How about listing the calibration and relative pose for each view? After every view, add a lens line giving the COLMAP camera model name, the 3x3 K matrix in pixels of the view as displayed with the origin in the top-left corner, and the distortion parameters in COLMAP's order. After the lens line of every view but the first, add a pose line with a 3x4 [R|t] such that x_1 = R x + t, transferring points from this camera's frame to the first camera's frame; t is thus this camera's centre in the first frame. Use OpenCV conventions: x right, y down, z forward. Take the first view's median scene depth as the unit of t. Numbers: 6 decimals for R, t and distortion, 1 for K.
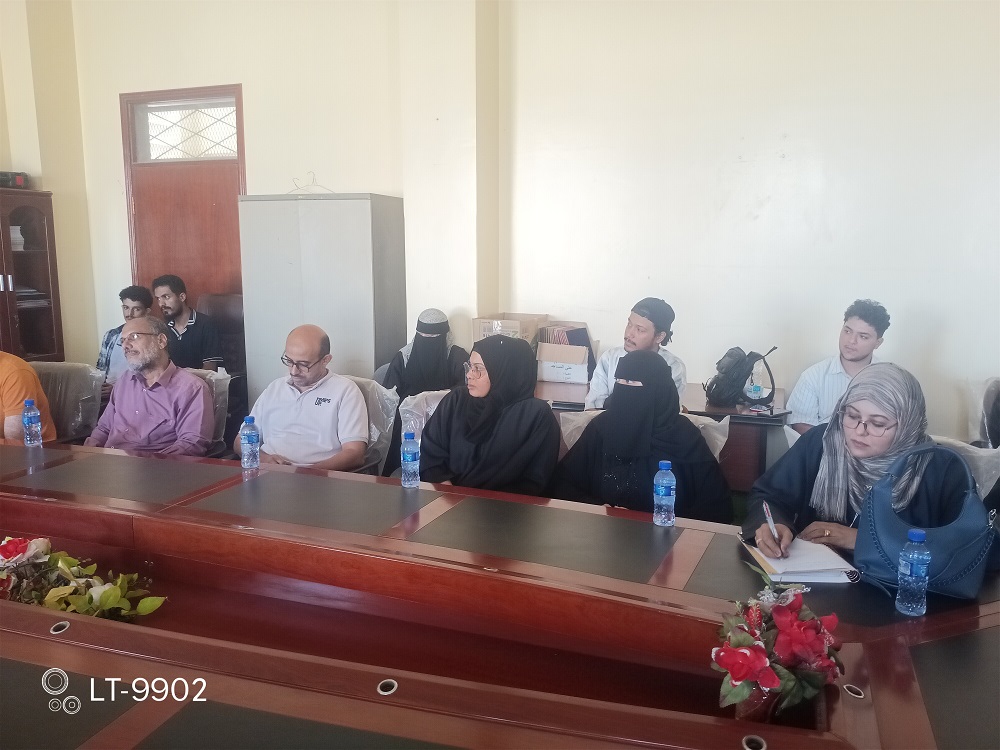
lens RADIAL K [[798.6, 0, 500.0], [0, 798.6, 375.0], [0, 0, 1]] dist [0.065705, -0.118259]
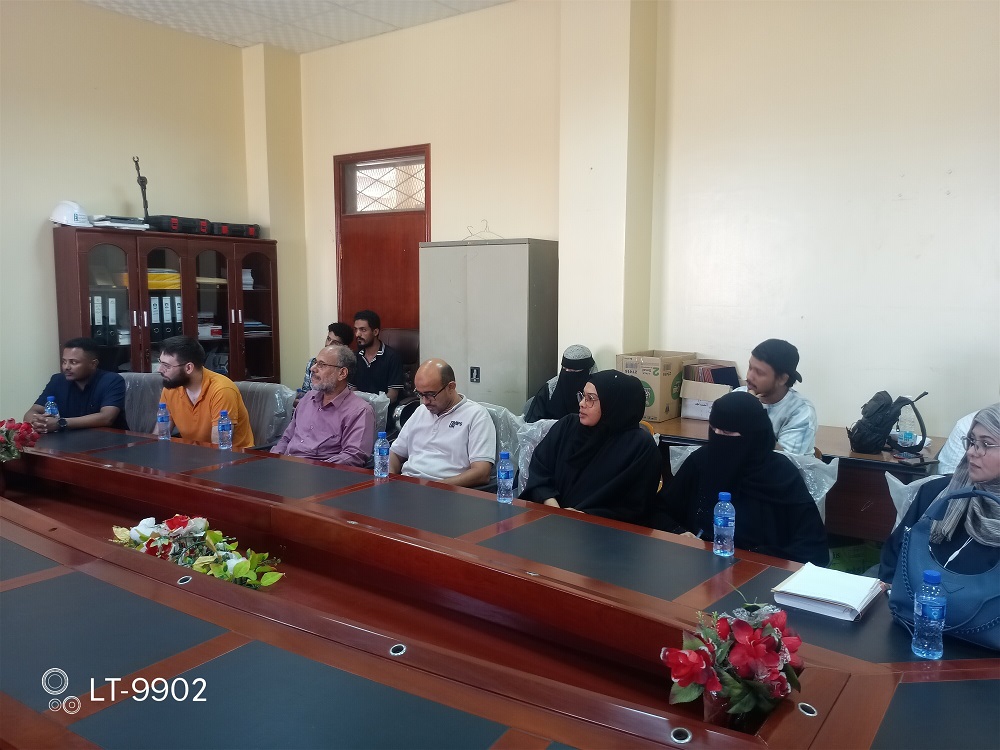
lens RADIAL K [[798.6, 0, 500.0], [0, 798.6, 375.0], [0, 0, 1]] dist [0.065705, -0.118259]
pose [[0.962281, 0.031196, -0.270265, 0.111574], [-0.043733, 0.998222, -0.040489, 0.005138], [0.268521, 0.050782, 0.961934, -0.051085]]
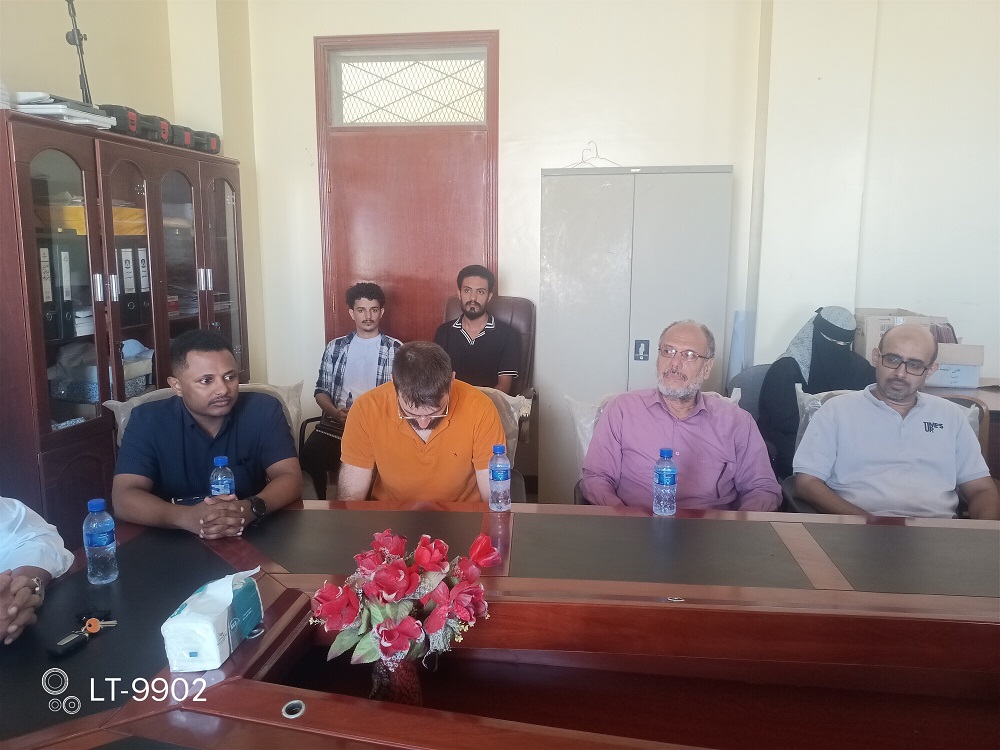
lens RADIAL K [[798.6, 0, 500.0], [0, 798.6, 375.0], [0, 0, 1]] dist [0.065705, -0.118259]
pose [[0.973730, -0.035513, 0.224918, -0.652560], [0.032845, 0.999339, 0.015593, -0.035608], [-0.225323, -0.007796, 0.974253, 0.261526]]
